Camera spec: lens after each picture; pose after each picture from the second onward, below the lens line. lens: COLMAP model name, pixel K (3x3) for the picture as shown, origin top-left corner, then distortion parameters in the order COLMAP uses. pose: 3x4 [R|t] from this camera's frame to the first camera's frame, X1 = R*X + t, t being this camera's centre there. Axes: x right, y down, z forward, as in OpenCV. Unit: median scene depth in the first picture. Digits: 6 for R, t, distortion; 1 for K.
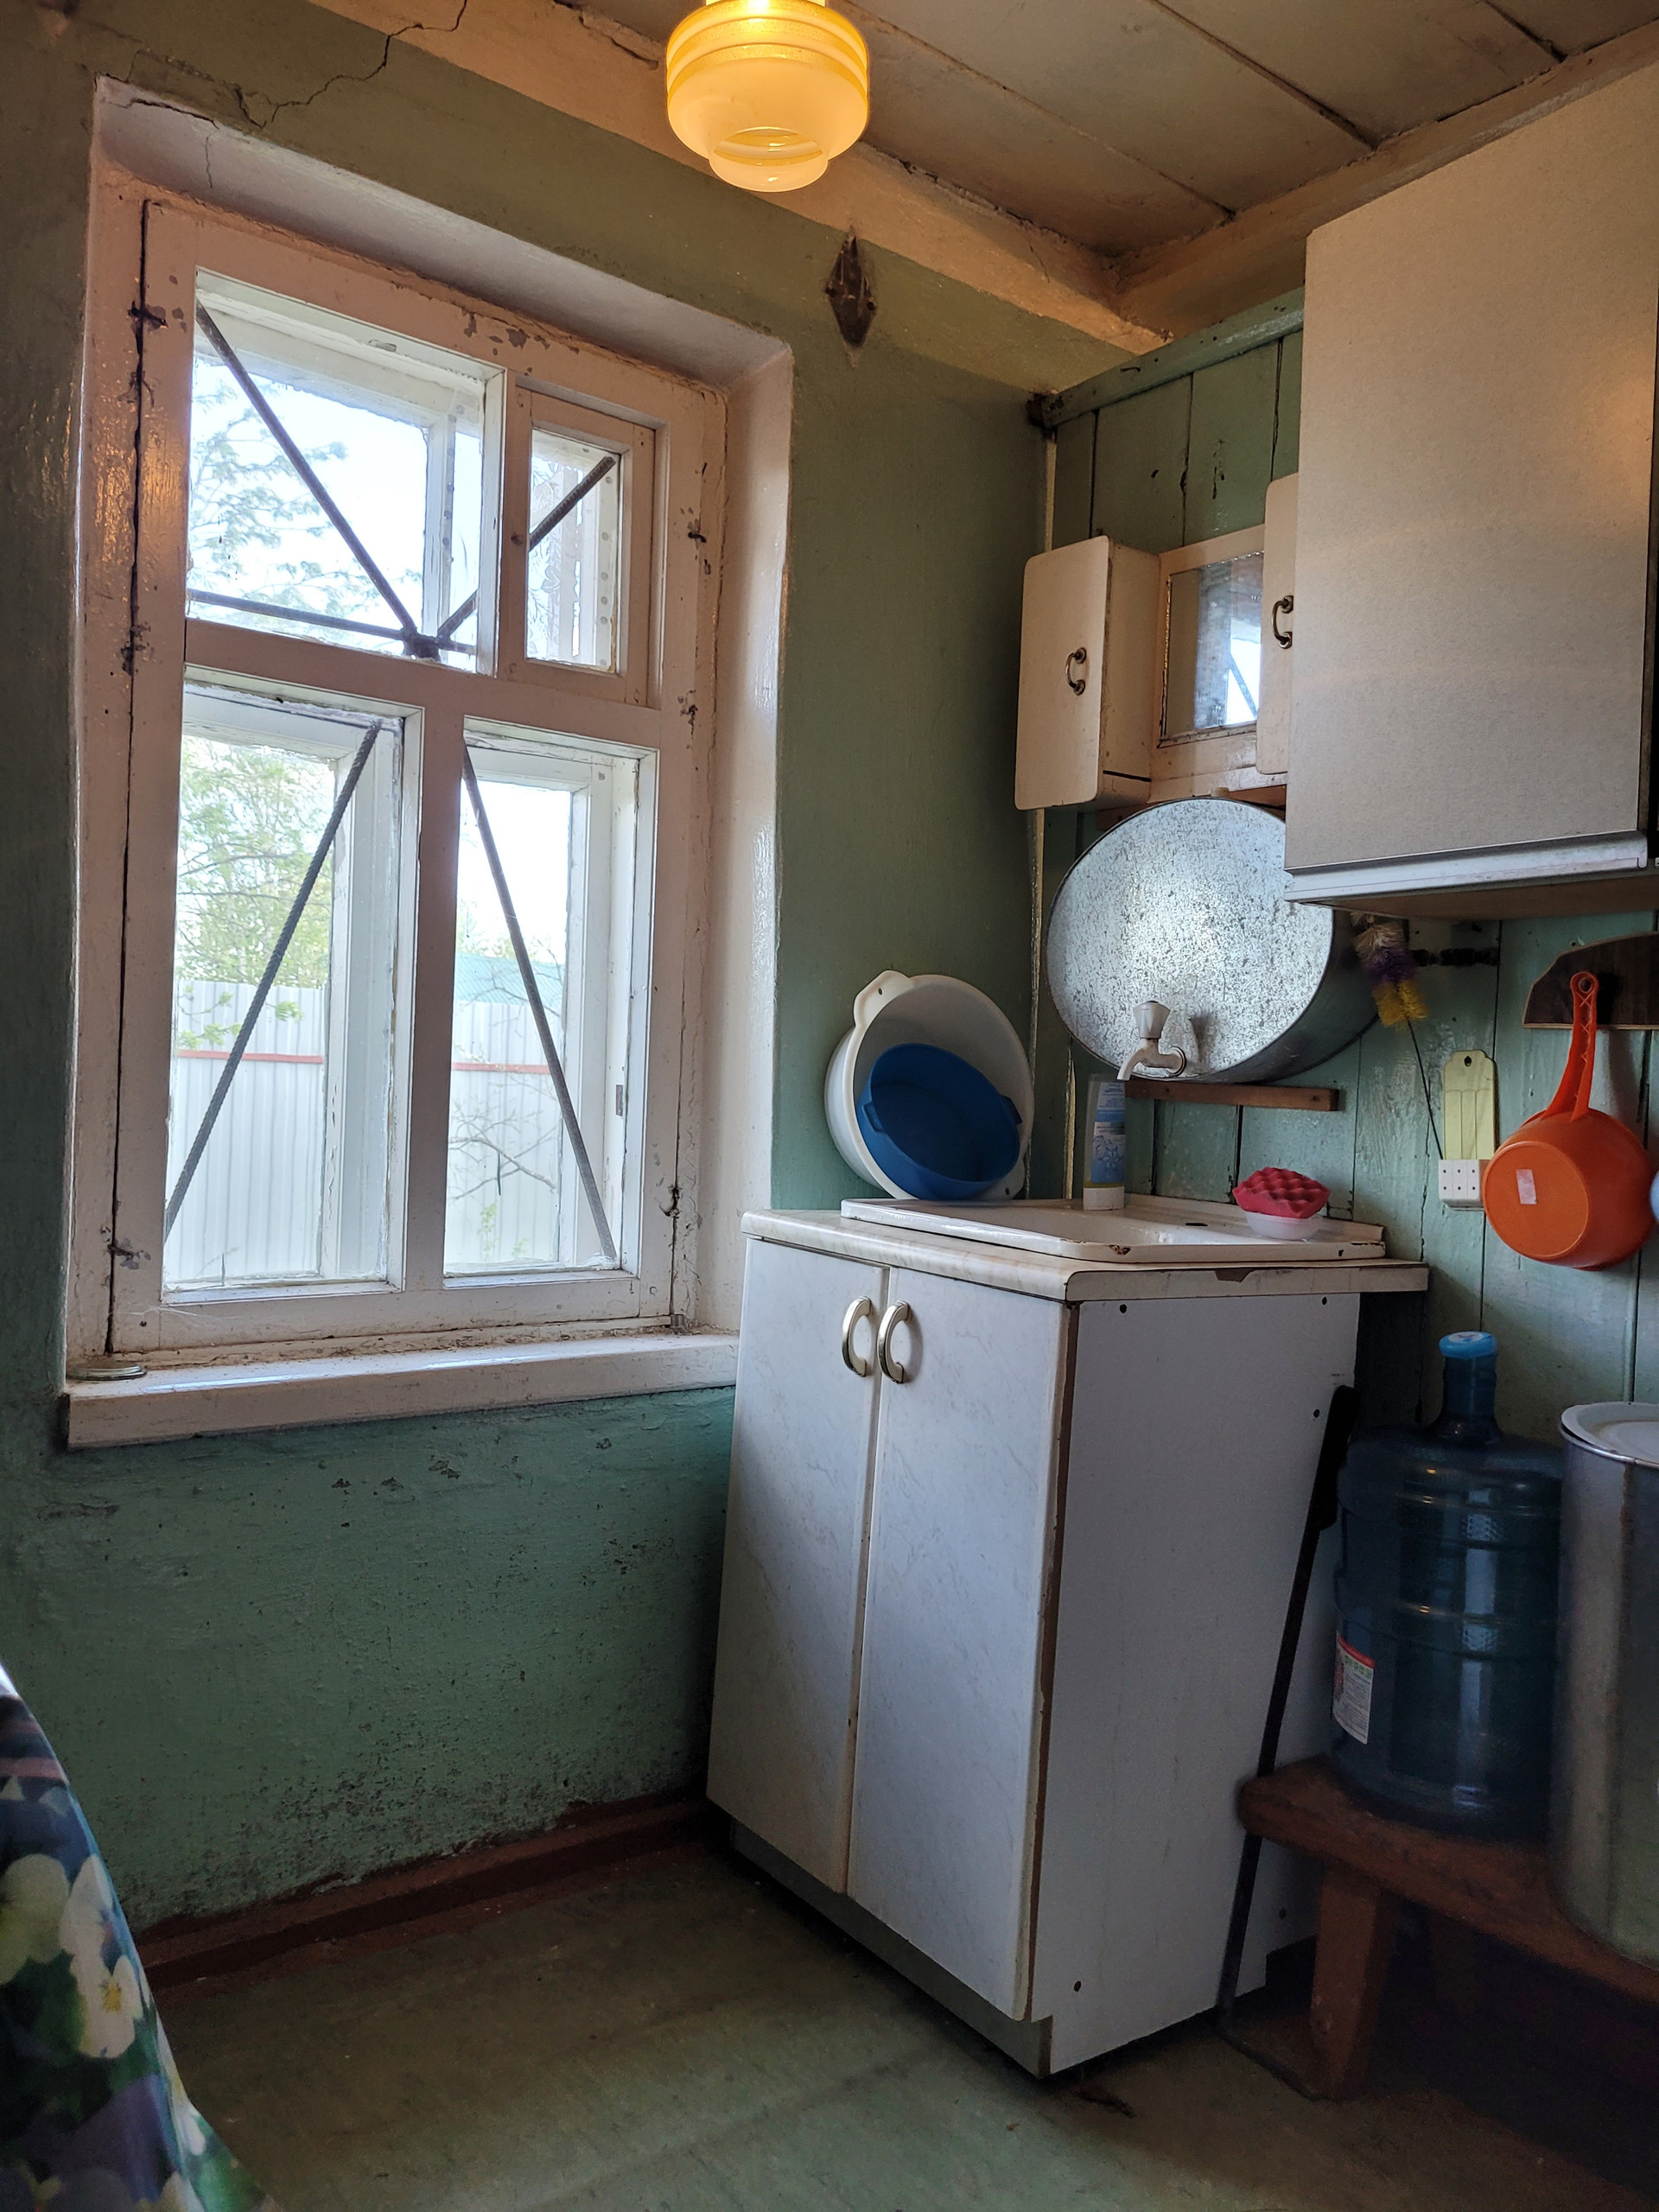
lens RADIAL K [[1667.5, 0, 841.9], [0, 1667.5, 1096.8], [0, 0, 1]] dist [0.052271, -0.041785]
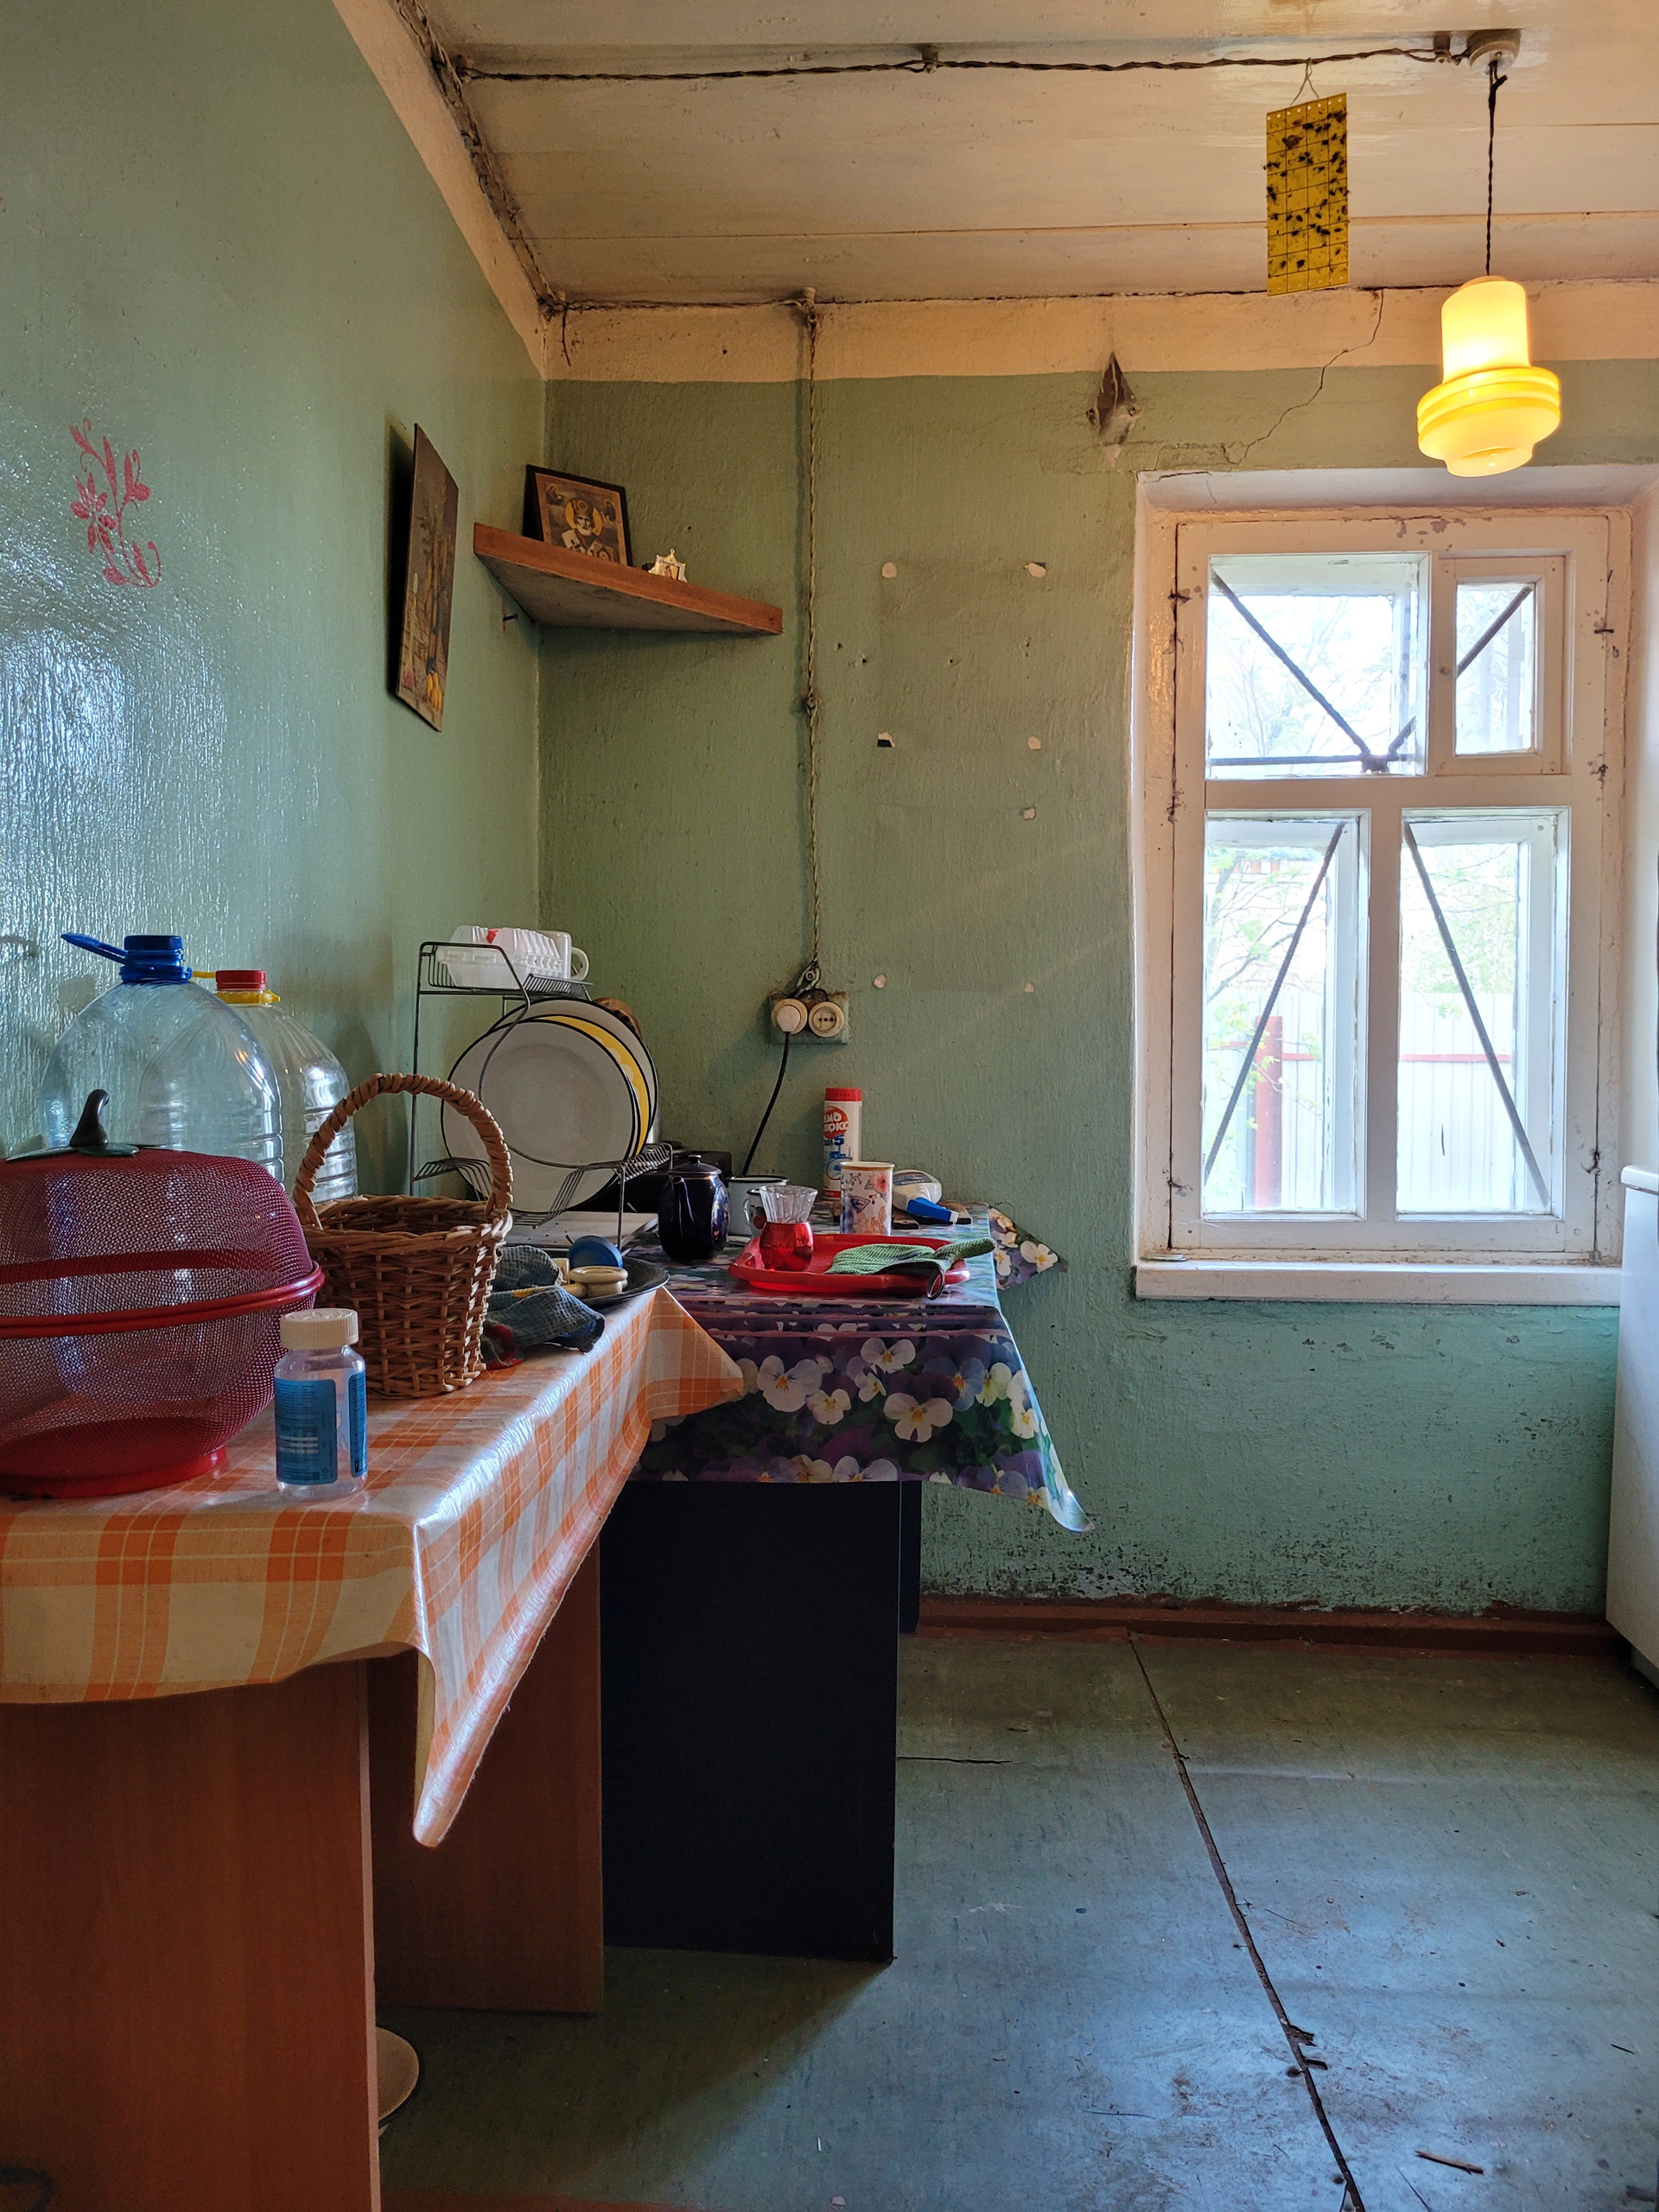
lens RADIAL K [[1667.5, 0, 837.9], [0, 1667.5, 1103.5], [0, 0, 1]] dist [0.052271, -0.041785]
pose [[0.749729, -0.023564, -0.661326, 0.357617], [0.021338, 0.999707, -0.011431, 0.024124], [0.661401, -0.005541, 0.750012, -0.374403]]
